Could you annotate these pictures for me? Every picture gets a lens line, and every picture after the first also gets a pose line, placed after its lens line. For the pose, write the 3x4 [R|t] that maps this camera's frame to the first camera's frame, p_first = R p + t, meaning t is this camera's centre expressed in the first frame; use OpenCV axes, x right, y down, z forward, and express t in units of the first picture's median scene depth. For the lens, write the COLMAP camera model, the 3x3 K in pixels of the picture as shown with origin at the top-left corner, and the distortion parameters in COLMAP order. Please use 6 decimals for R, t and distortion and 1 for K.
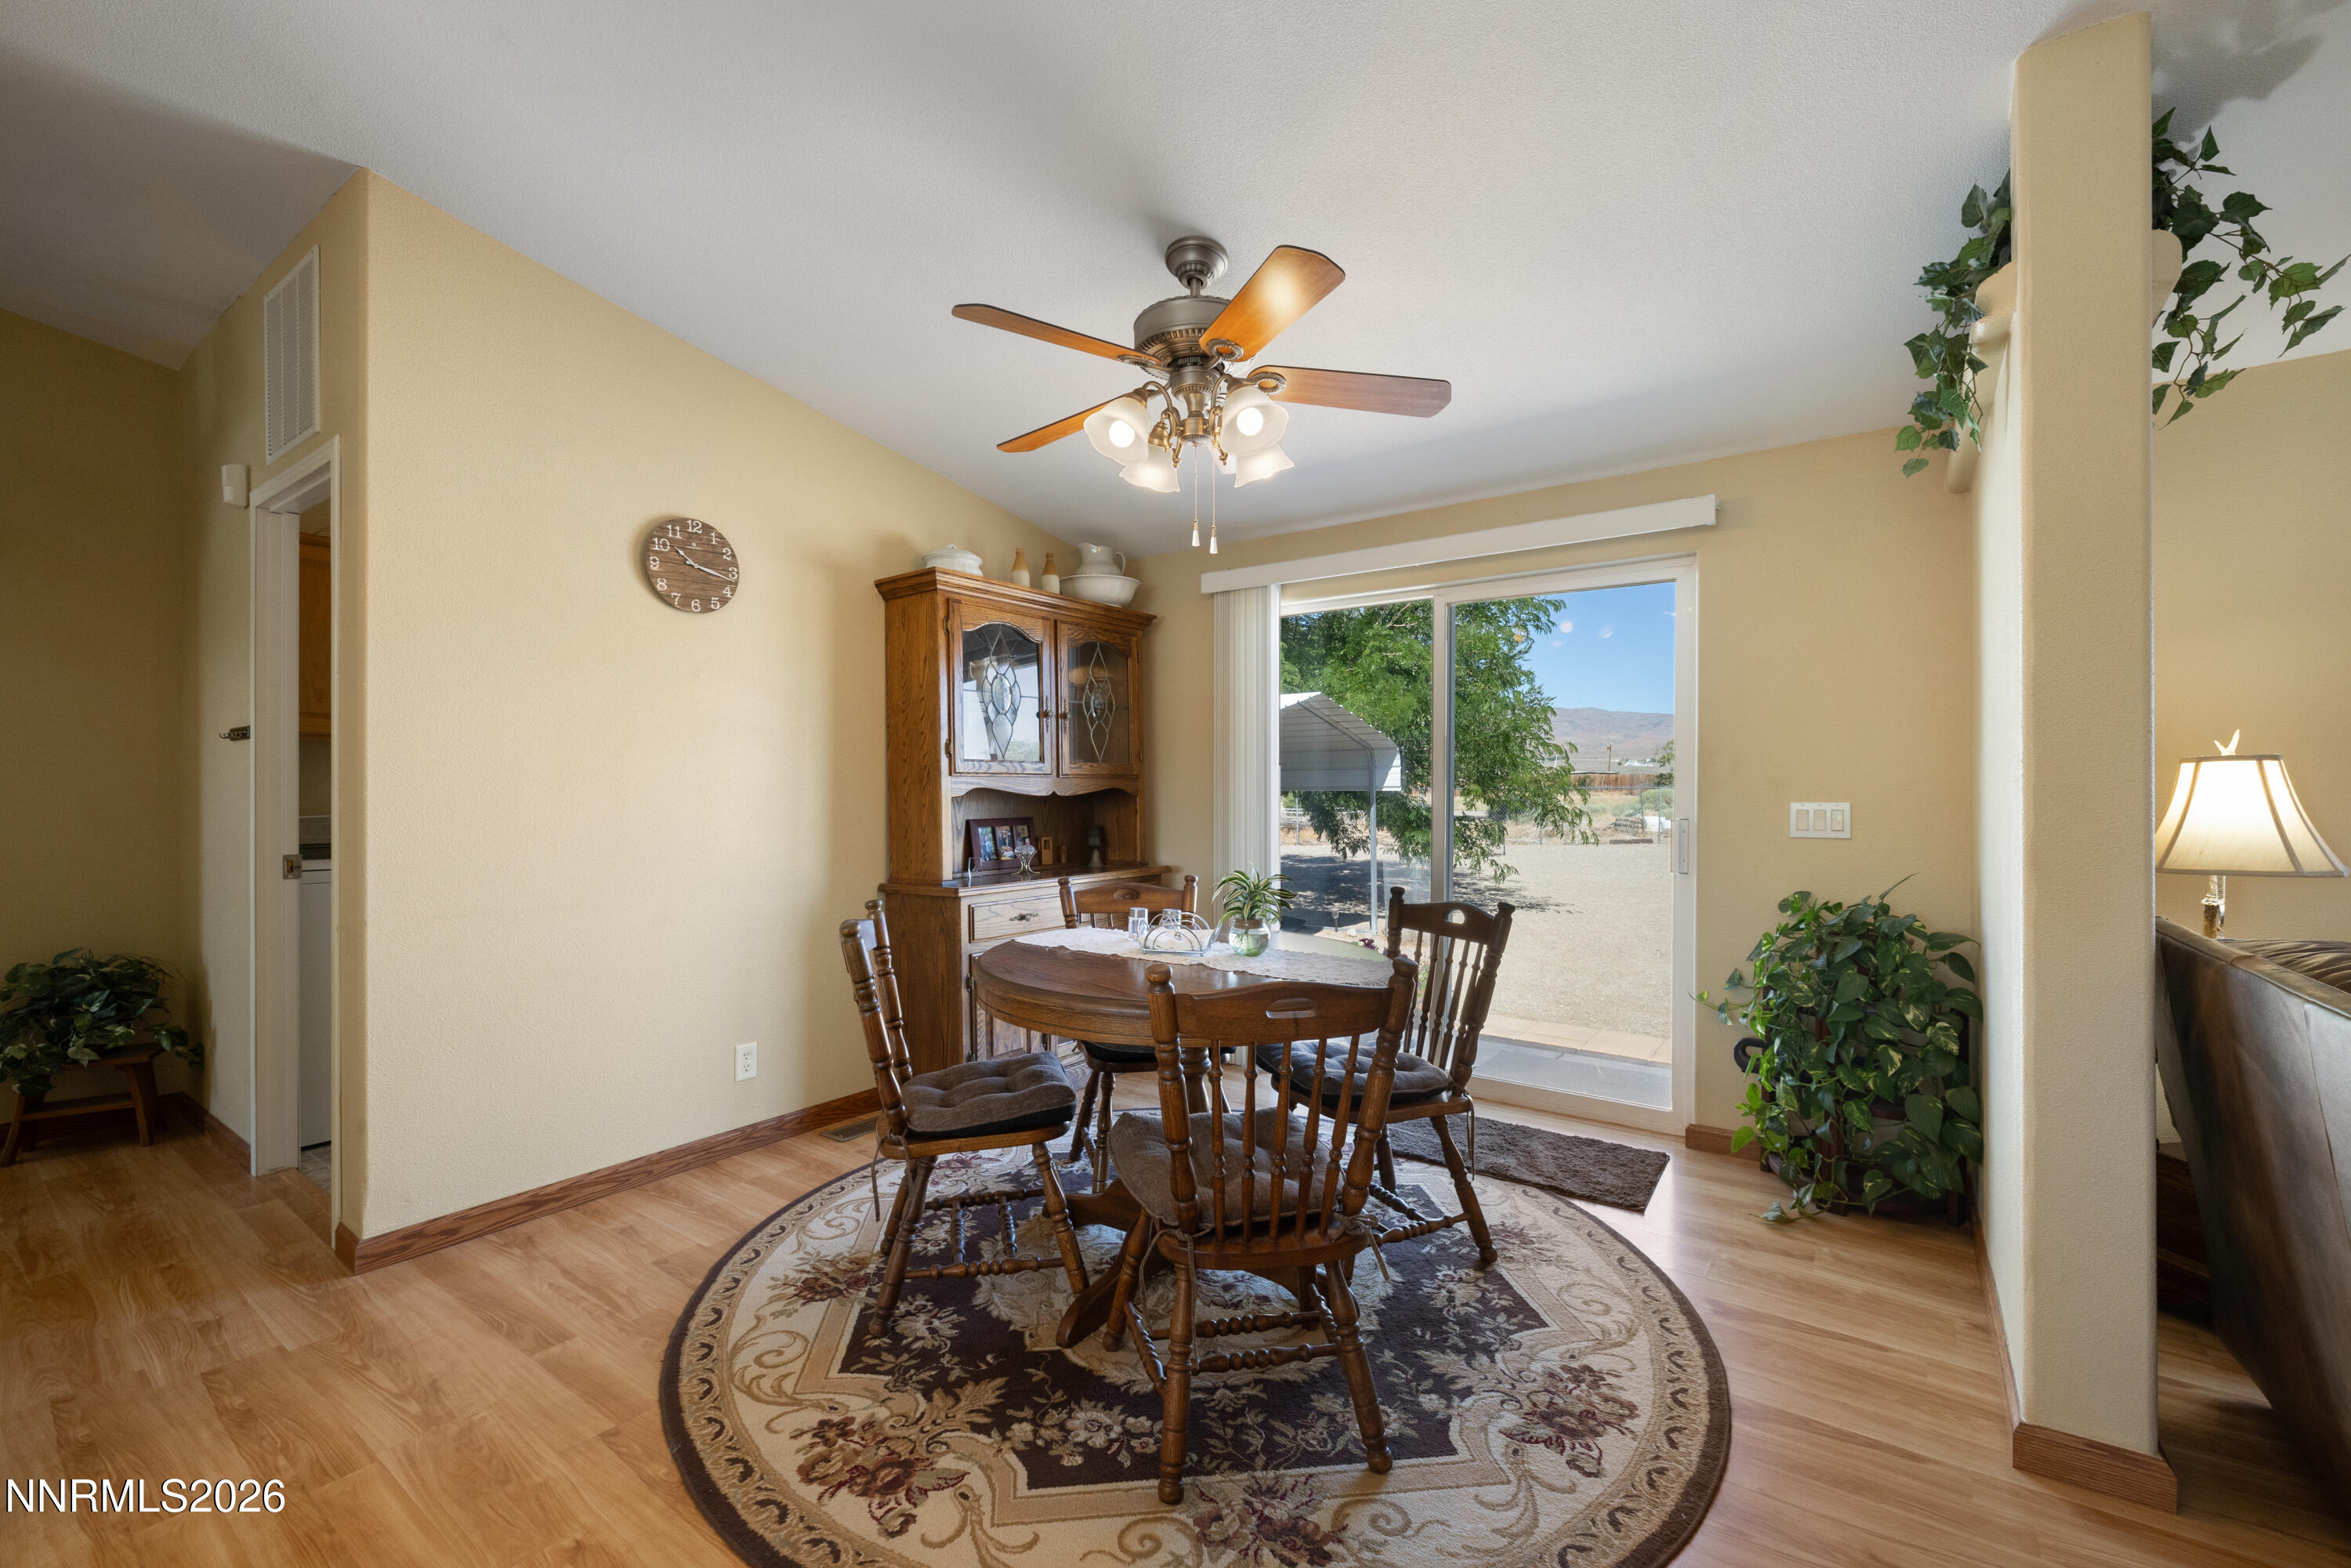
lens RADIAL K [[983.9, 0, 1189.7], [0, 983.9, 793.3], [0, 0, 1]] dist [-0.001122, 0.000460]
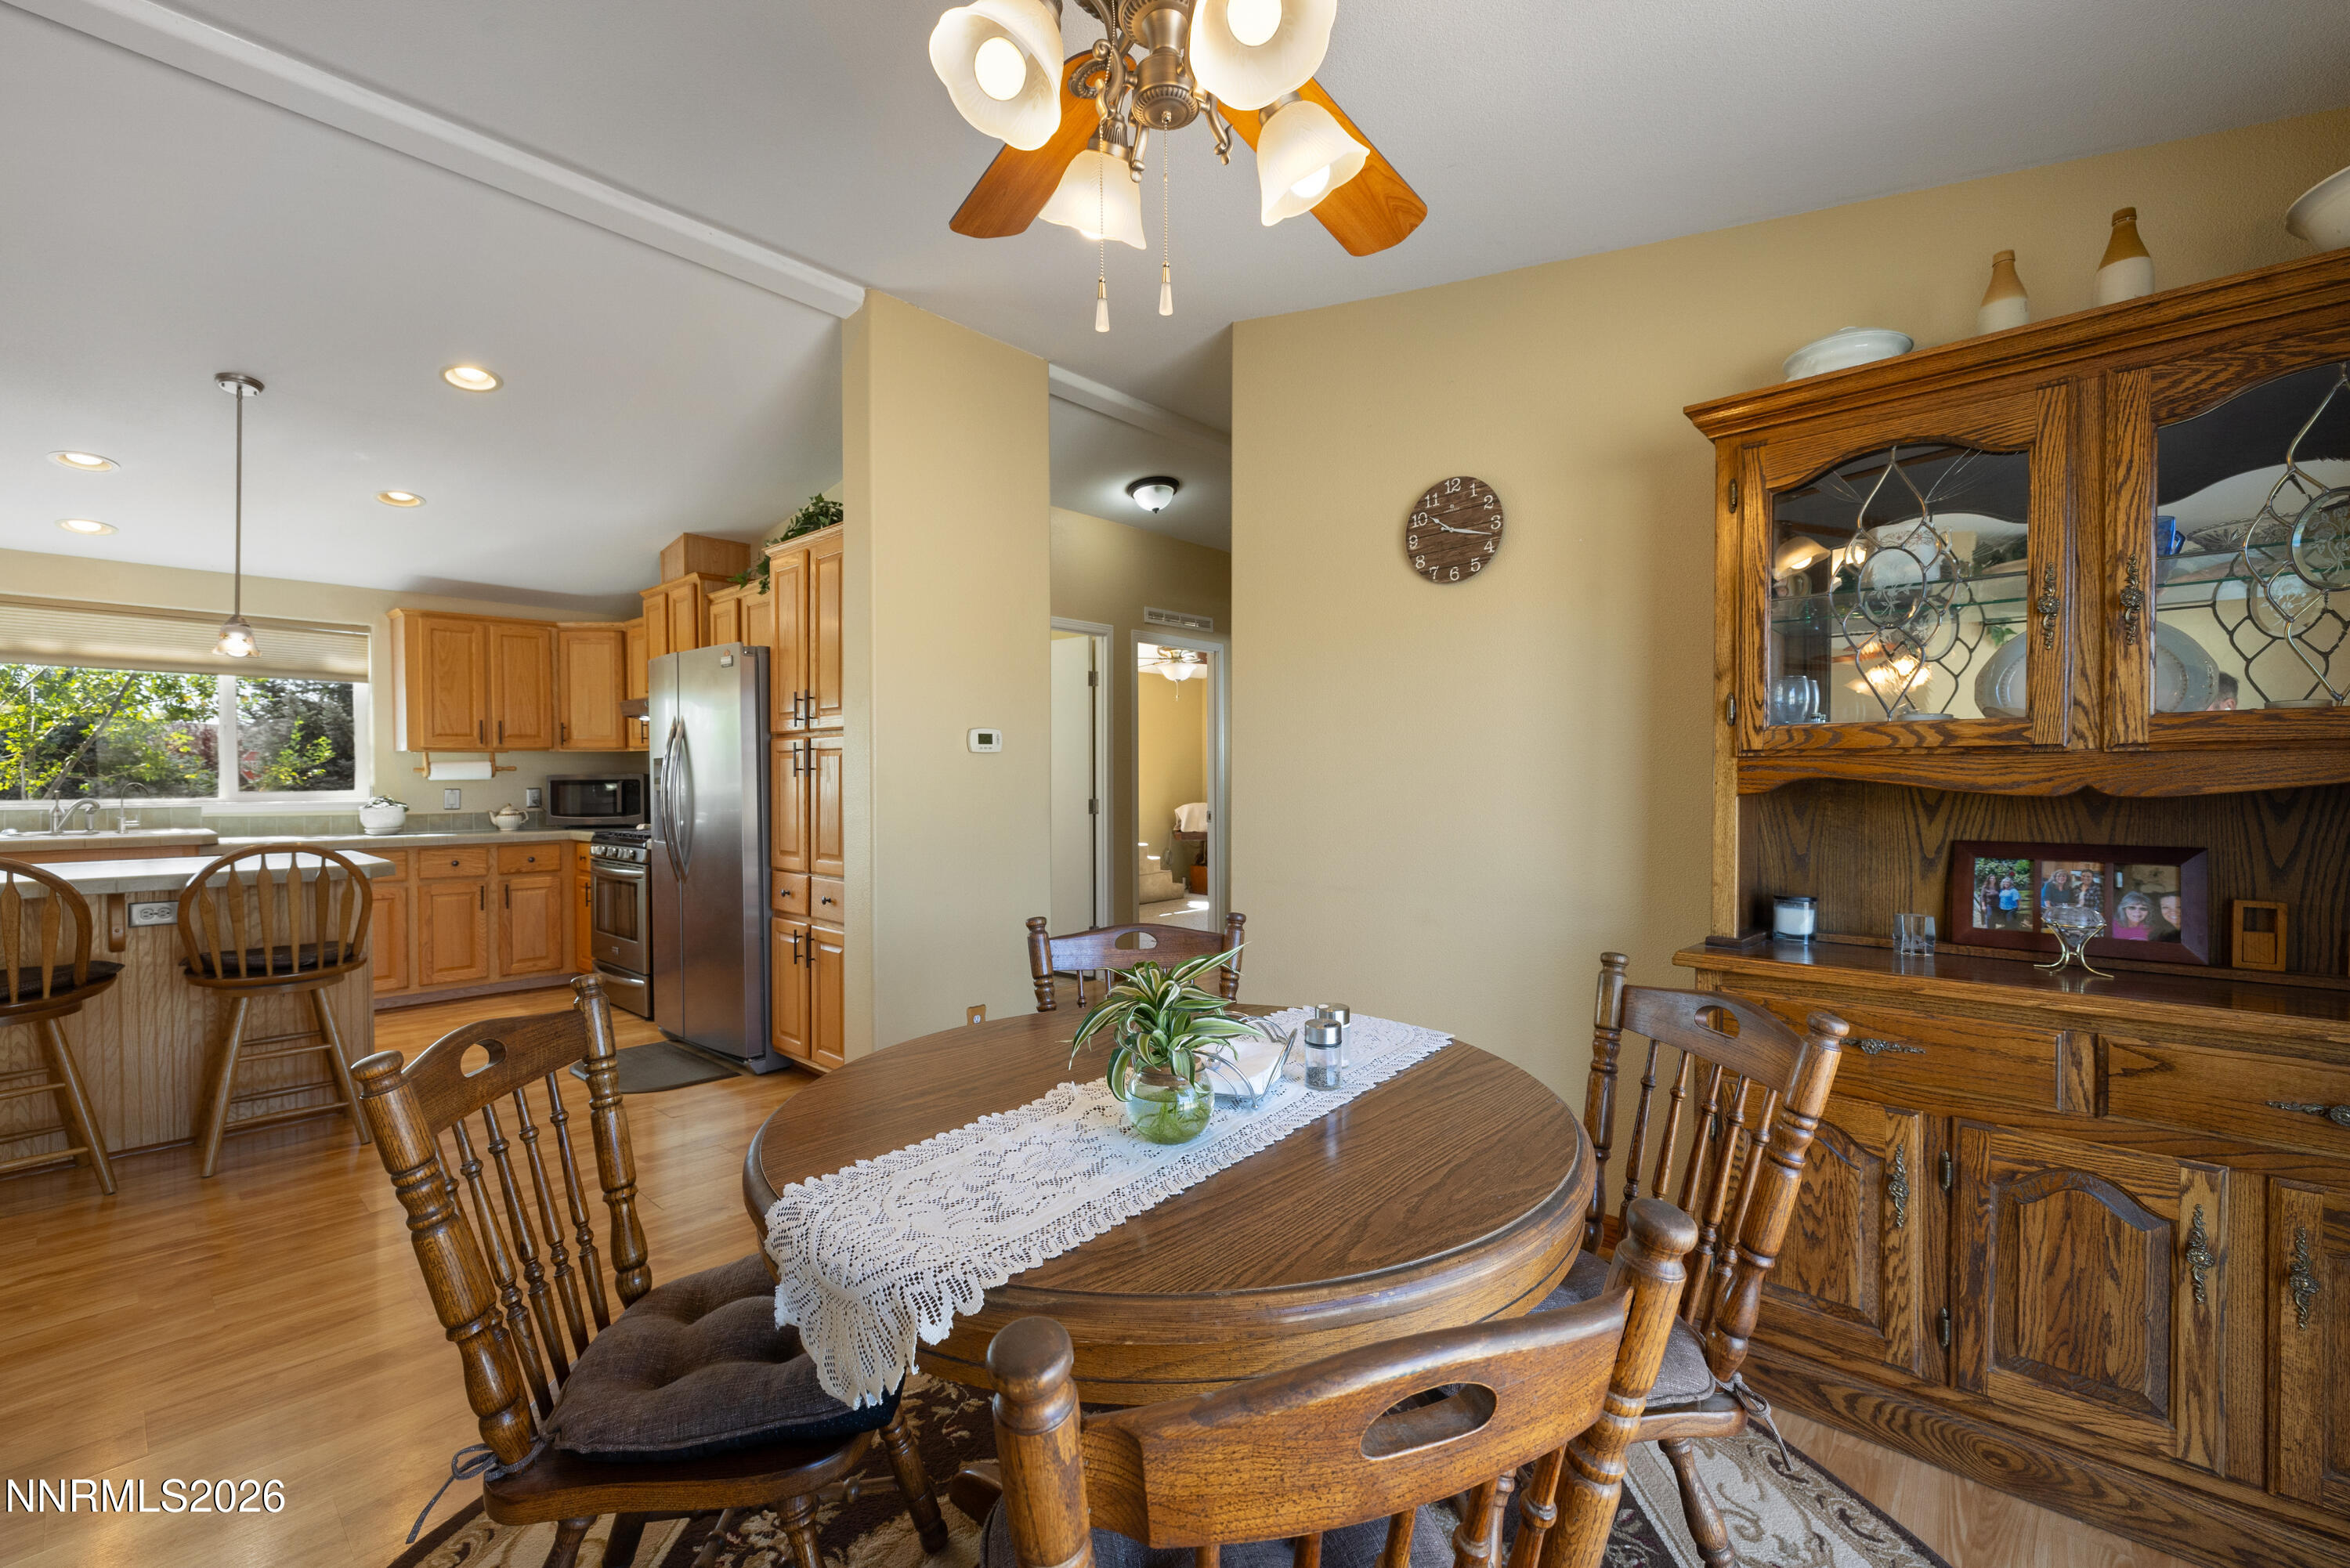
lens RADIAL K [[983.4, 0, 1168.5], [0, 983.4, 788.8], [0, 0, 1]] dist [-0.001122, 0.000460]
pose [[-0.121992, 0.008852, -0.992492, 0.359385], [-0.002977, 0.999952, 0.009285, -0.004511], [0.992527, 0.004087, -0.121960, 0.746305]]
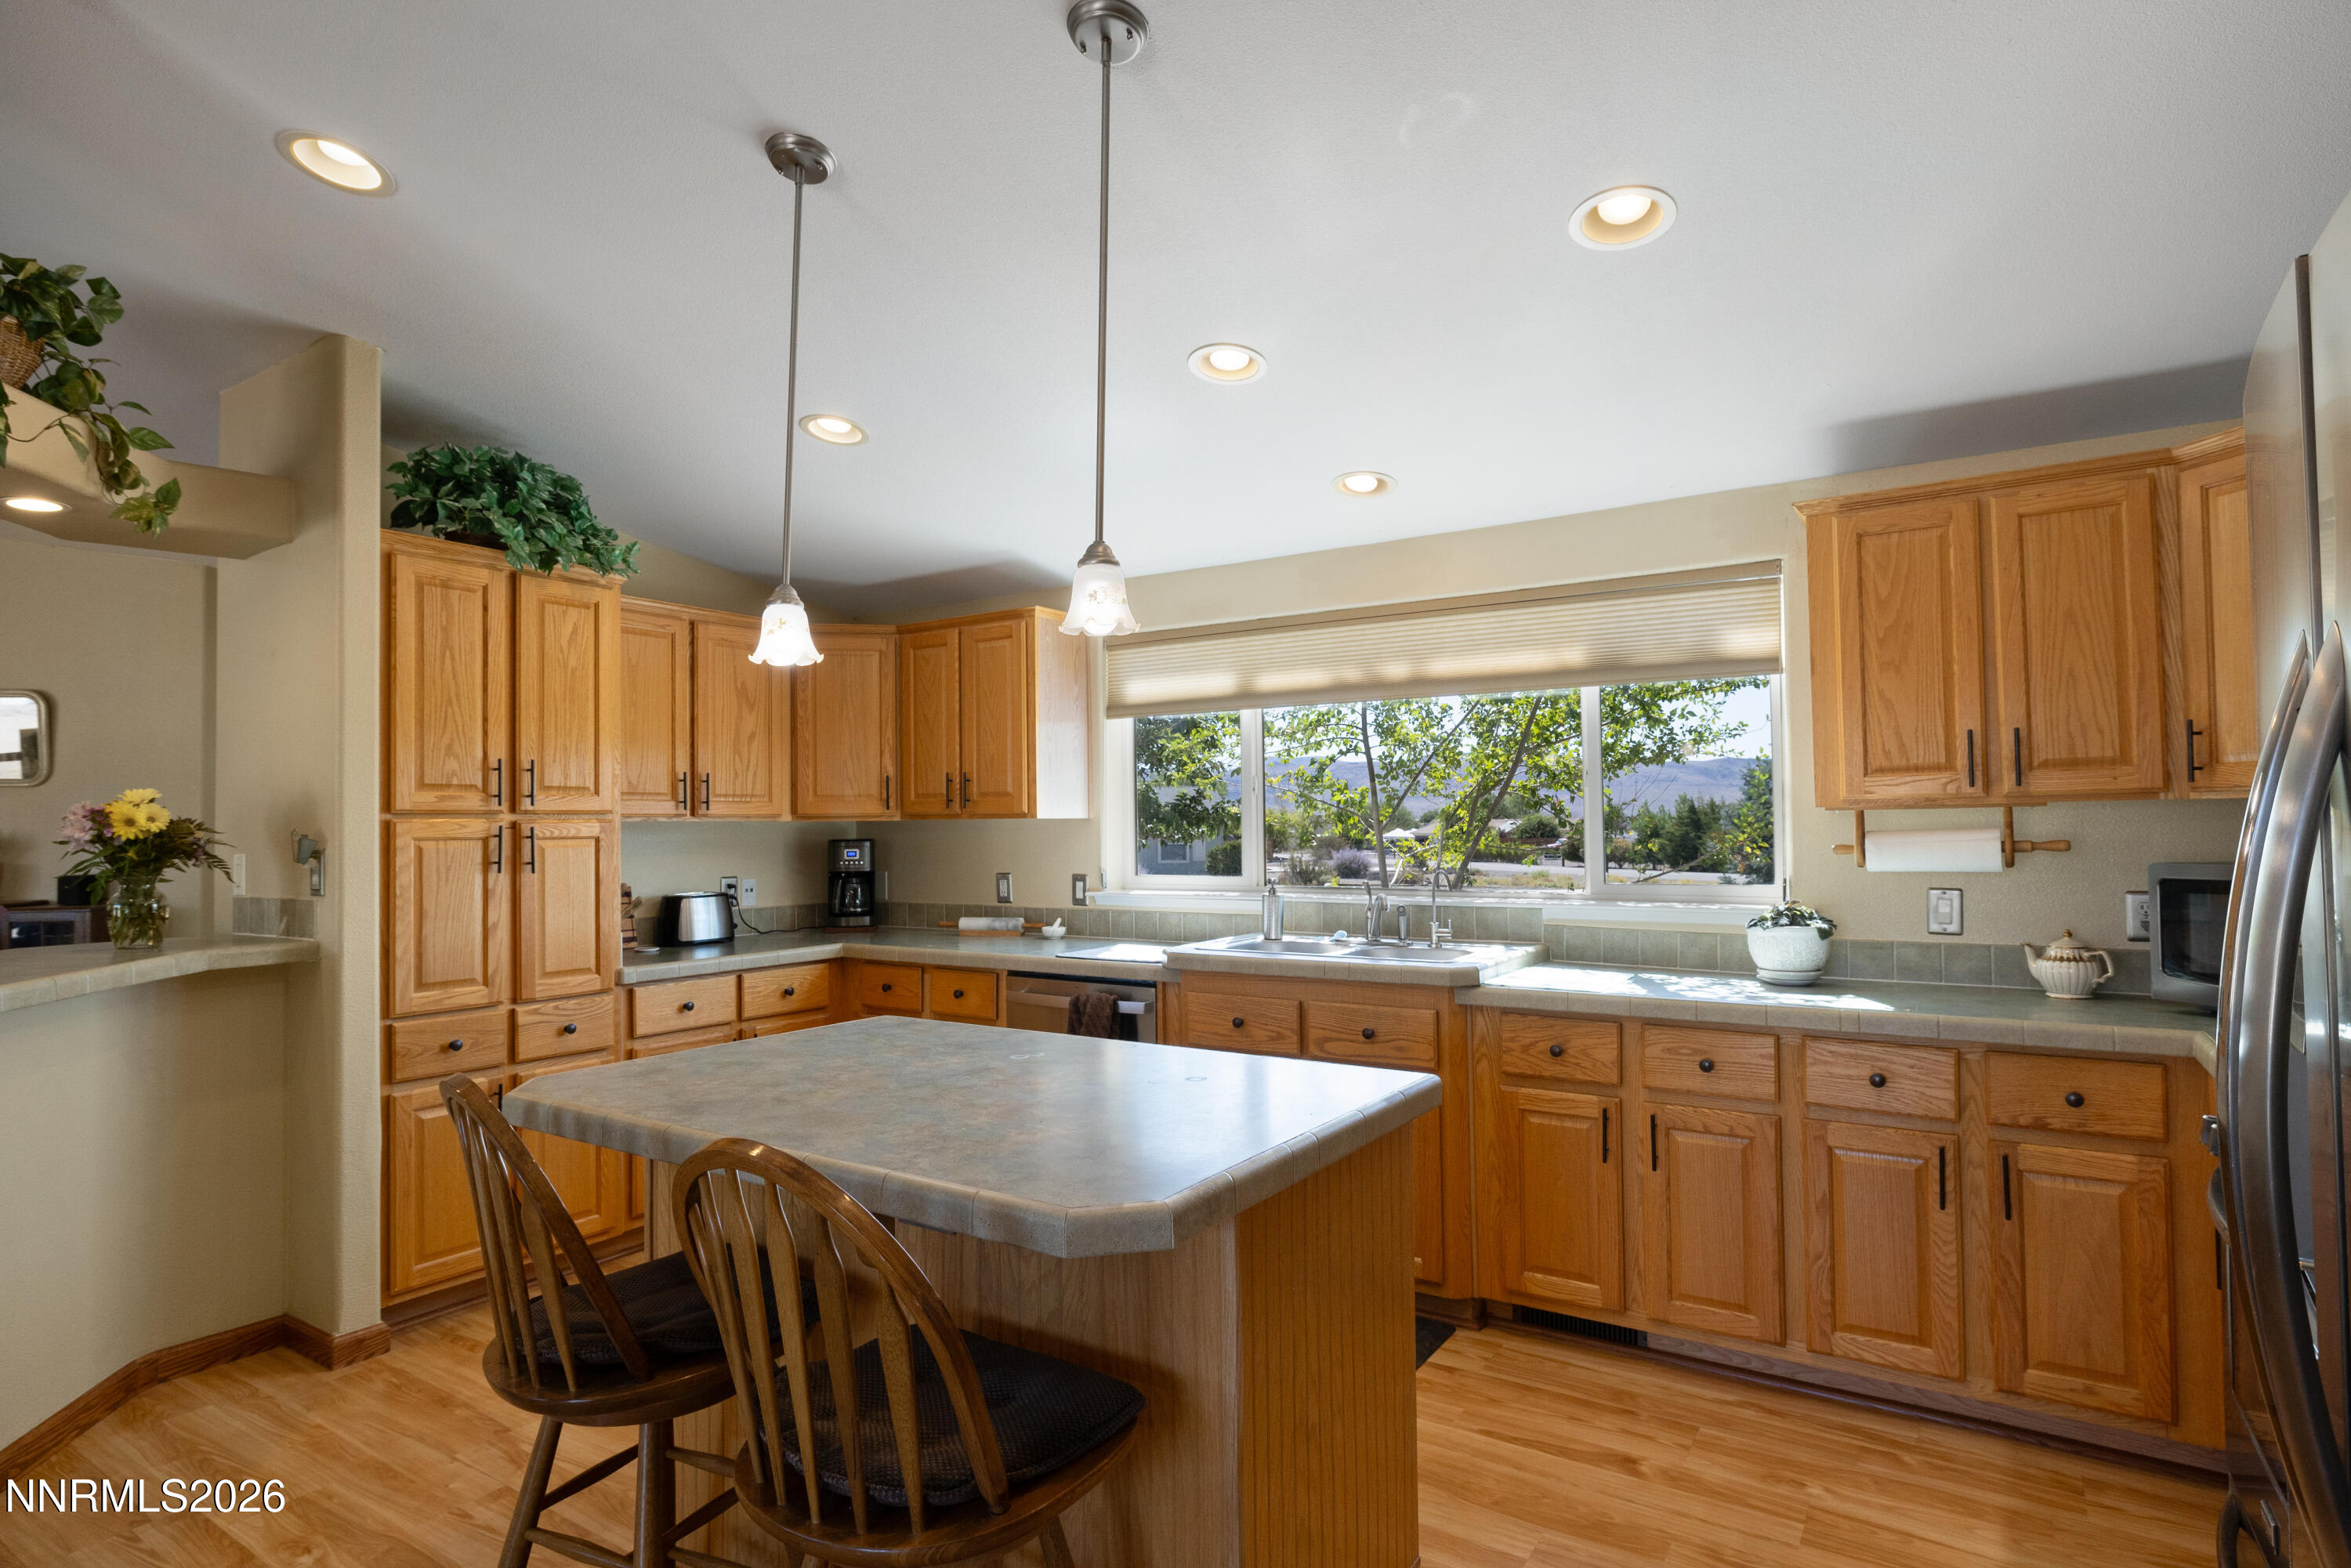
lens RADIAL K [[1217.5, 0, 1181.0], [0, 1217.5, 797.2], [0, 0, 1]] dist [-0.000692, -0.000027]
pose [[-0.998849, 0.008567, -0.047192, -0.511078], [0.009225, 0.999863, -0.013748, -0.045916], [0.047068, -0.014167, -0.998791, 0.240059]]
